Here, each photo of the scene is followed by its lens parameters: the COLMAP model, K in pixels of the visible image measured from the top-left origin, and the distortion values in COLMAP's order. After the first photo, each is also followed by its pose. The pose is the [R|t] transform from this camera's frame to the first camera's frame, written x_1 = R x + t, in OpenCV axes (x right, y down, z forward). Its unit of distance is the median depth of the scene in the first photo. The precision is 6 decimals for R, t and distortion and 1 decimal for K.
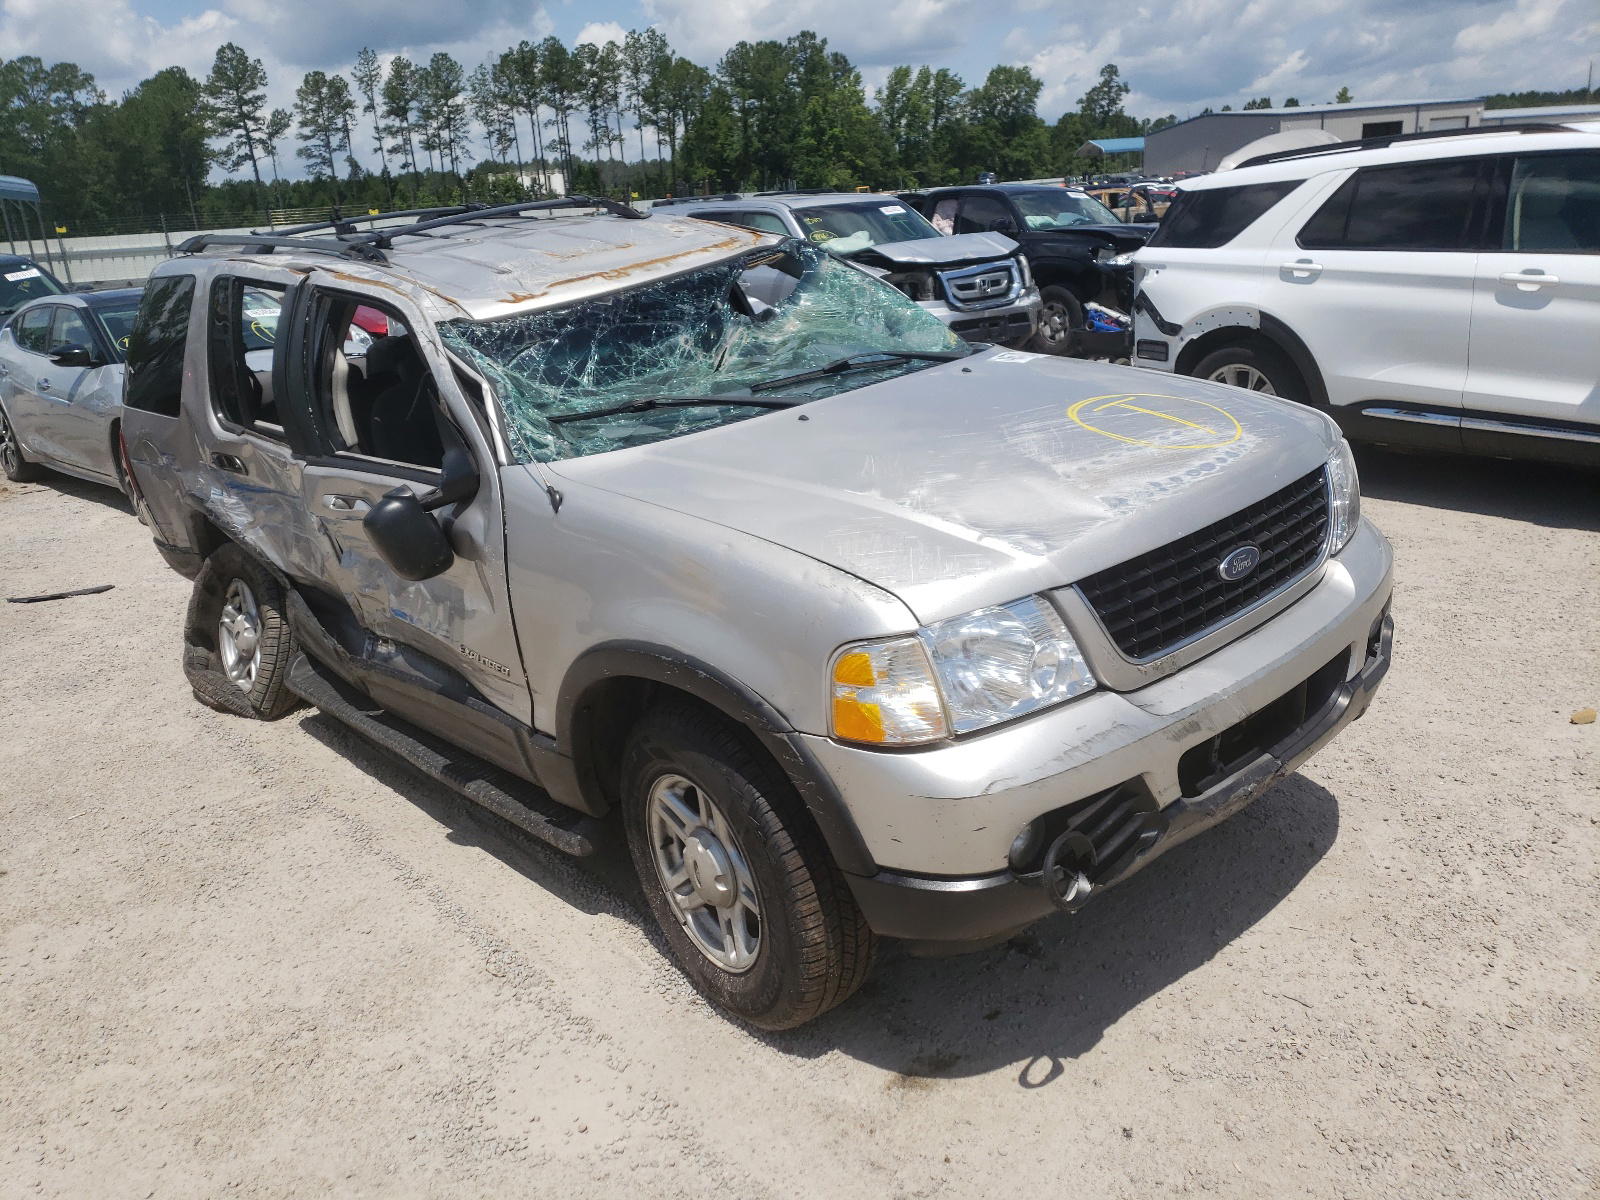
lens RADIAL K [[1234.9, 0, 769.0], [0, 1234.9, 594.9], [0, 0, 1]] dist [0.030671, -0.040294]
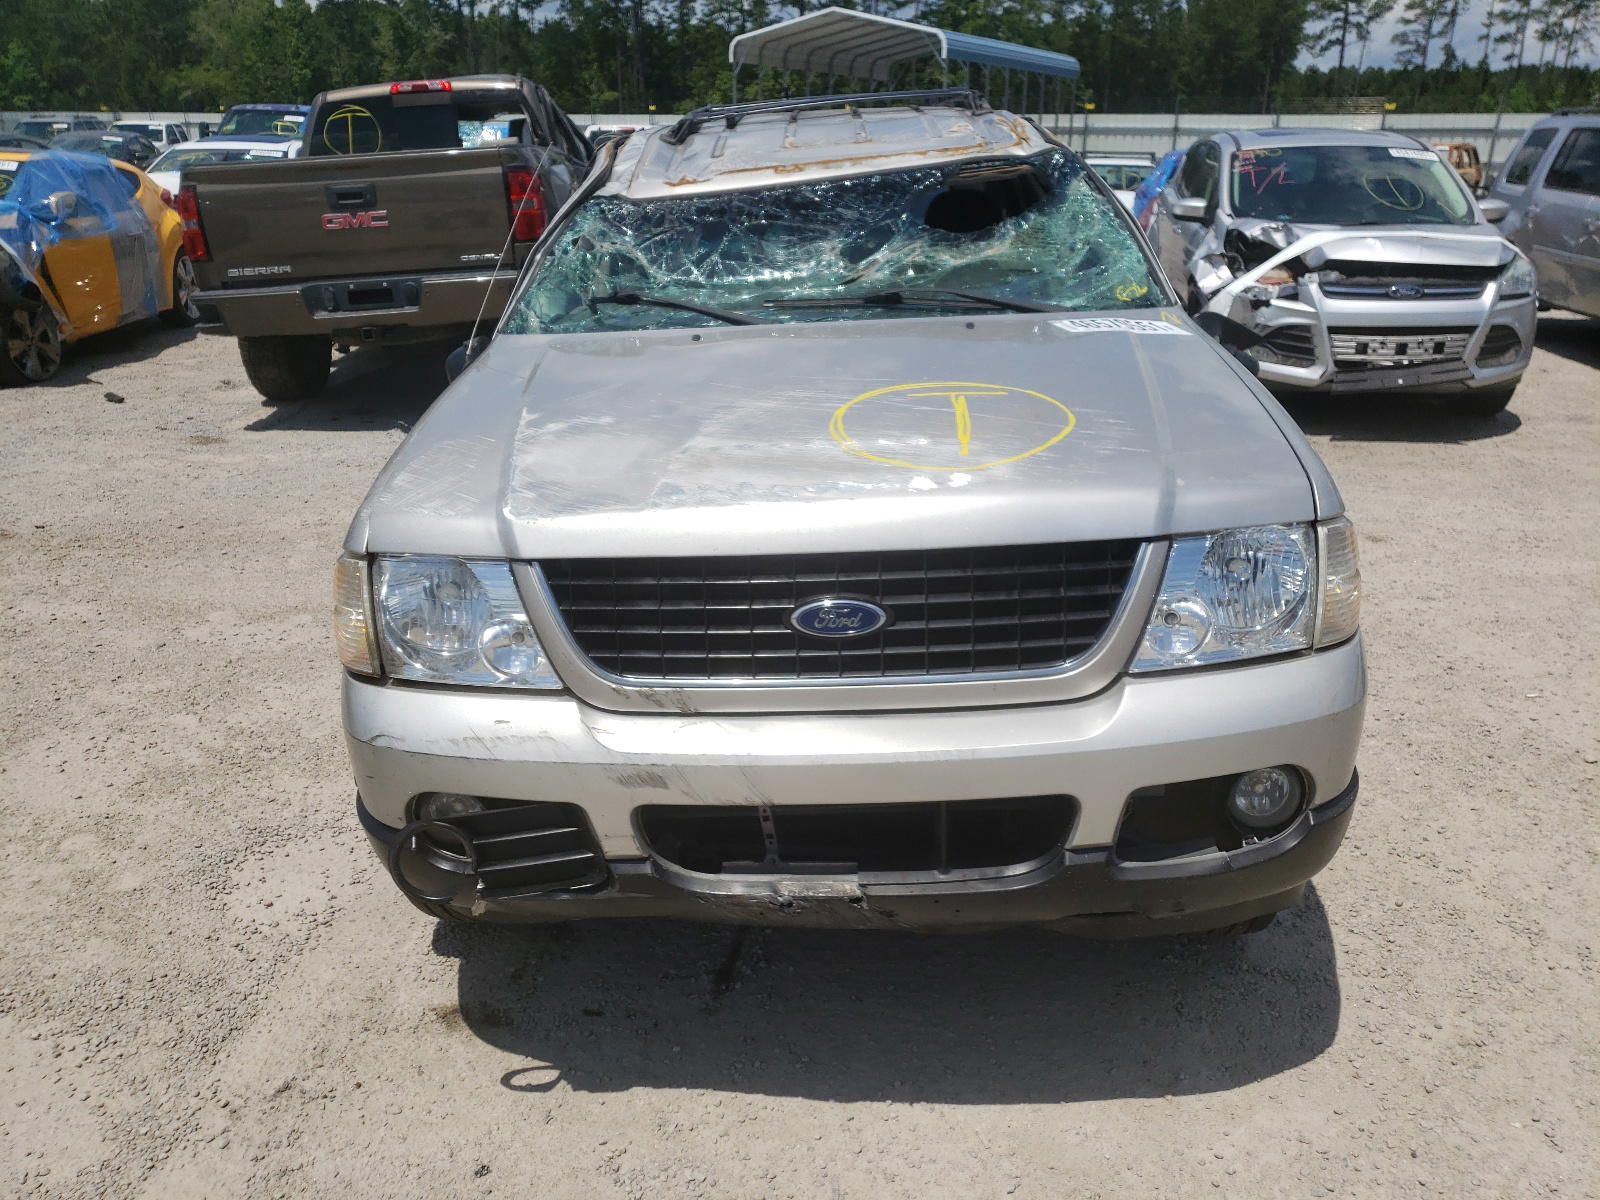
lens RADIAL K [[1234.9, 0, 804.0], [0, 1234.9, 595.1], [0, 0, 1]] dist [0.030671, -0.040294]
pose [[0.729705, 0.302708, -0.613105, 0.592946], [-0.252809, 0.952567, 0.169421, -0.116299], [0.635309, 0.031371, 0.771621, 0.298233]]
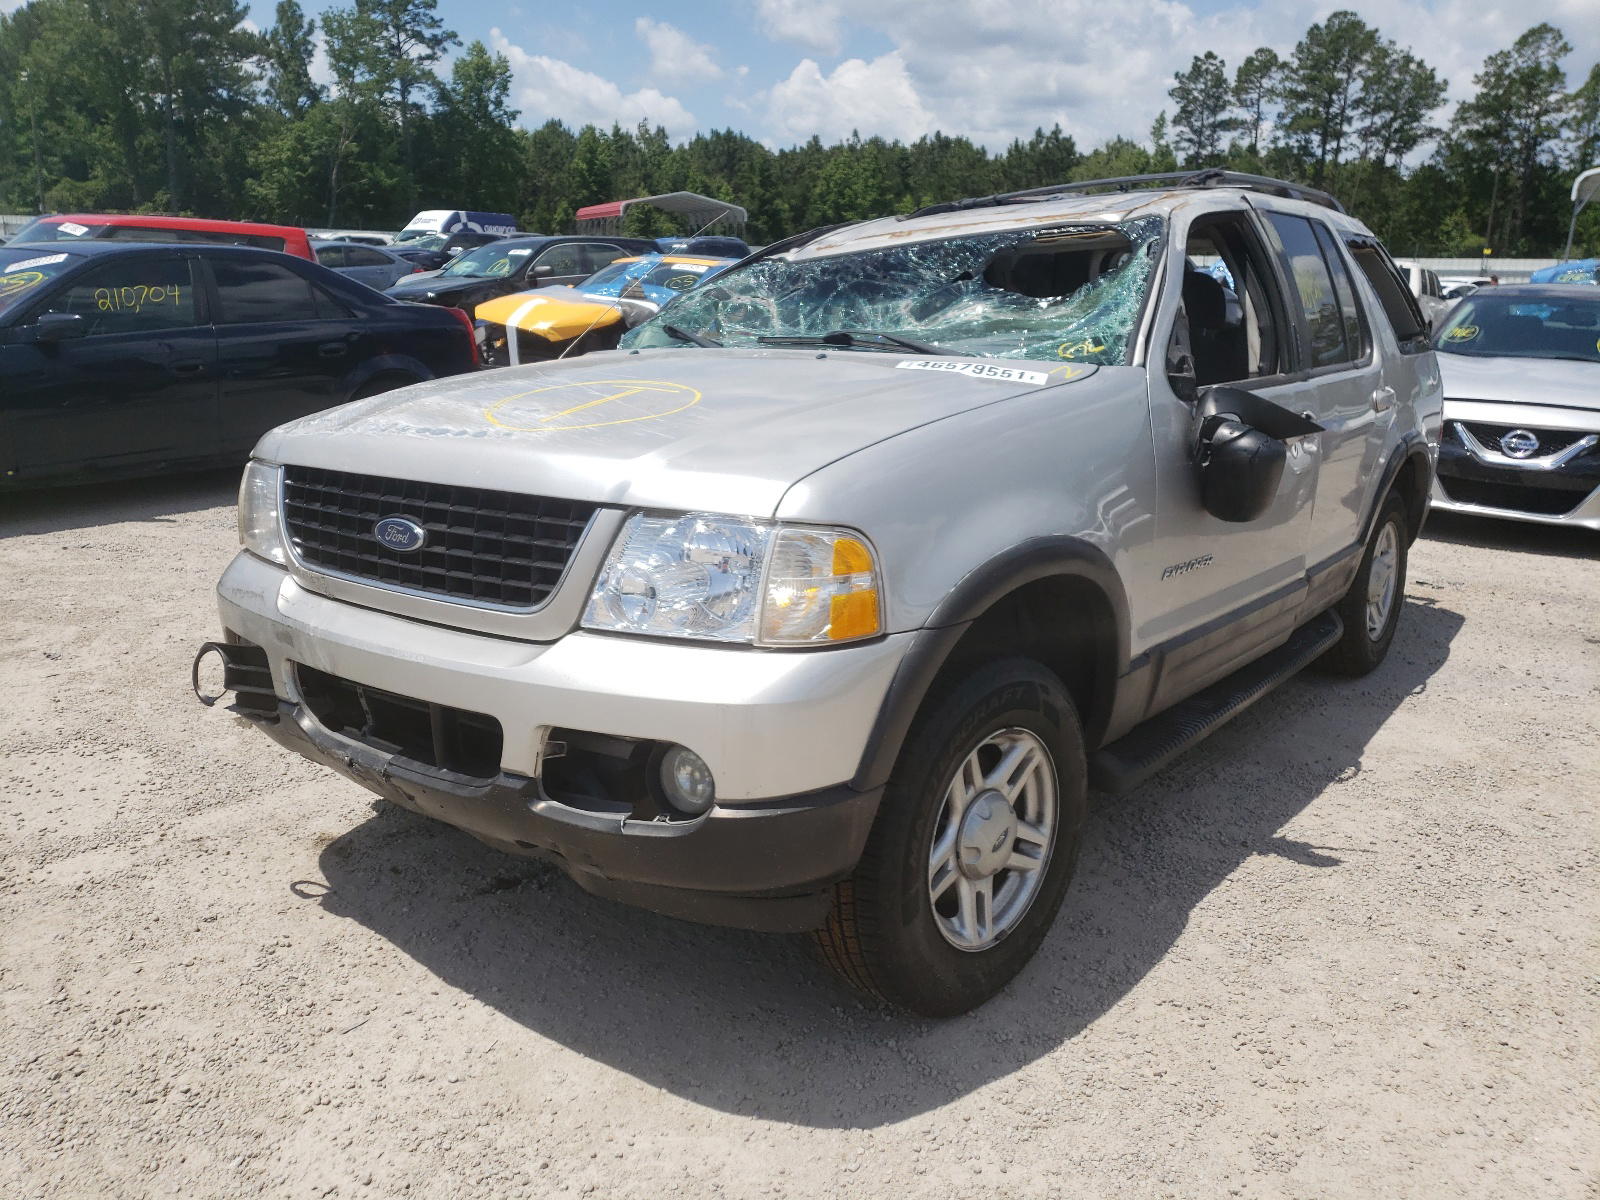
lens RADIAL K [[1234.9, 0, 790.3], [0, 1234.9, 605.0], [0, 0, 1]] dist [0.030671, -0.040294]
pose [[0.187091, 0.328454, -0.925805, 0.942214], [-0.325753, 0.909864, 0.256968, -0.223500], [0.926759, 0.253507, 0.277223, 0.745193]]
